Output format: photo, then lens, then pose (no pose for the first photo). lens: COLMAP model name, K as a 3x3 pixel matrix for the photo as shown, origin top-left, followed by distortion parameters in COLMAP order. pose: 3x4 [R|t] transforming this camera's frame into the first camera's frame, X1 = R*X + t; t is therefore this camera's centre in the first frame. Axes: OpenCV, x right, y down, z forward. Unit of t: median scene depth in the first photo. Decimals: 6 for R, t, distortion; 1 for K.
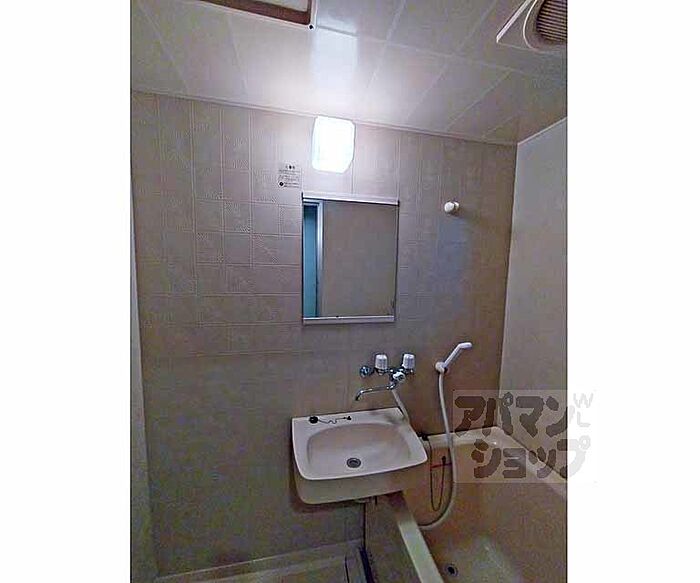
lens RADIAL K [[267.1, 0, 350.0], [0, 267.1, 291.5], [0, 0, 1]] dist [-0.000469, 0.000003]
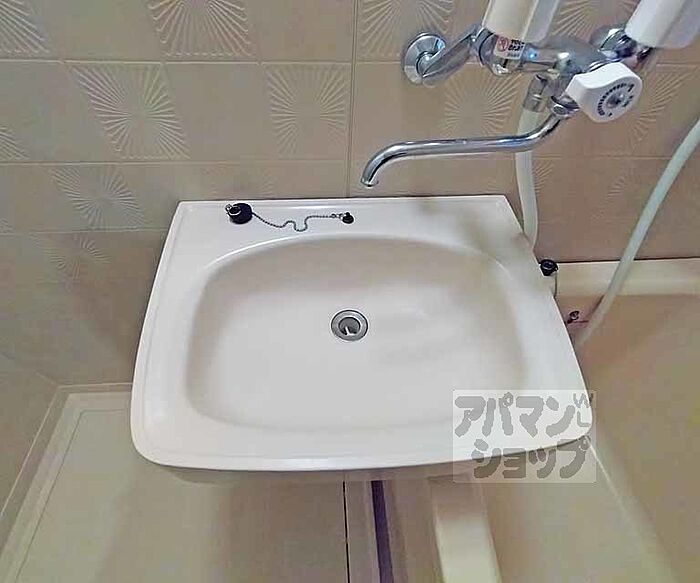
lens RADIAL K [[355.8, 0, 350.0], [0, 355.8, 291.5], [0, 0, 1]] dist [-0.001649, 0.000937]
pose [[0.989590, 0.121489, -0.077151, 0.043117], [-0.023766, 0.666677, 0.744968, 0.211483], [0.141941, -0.735379, 0.662624, 0.649073]]
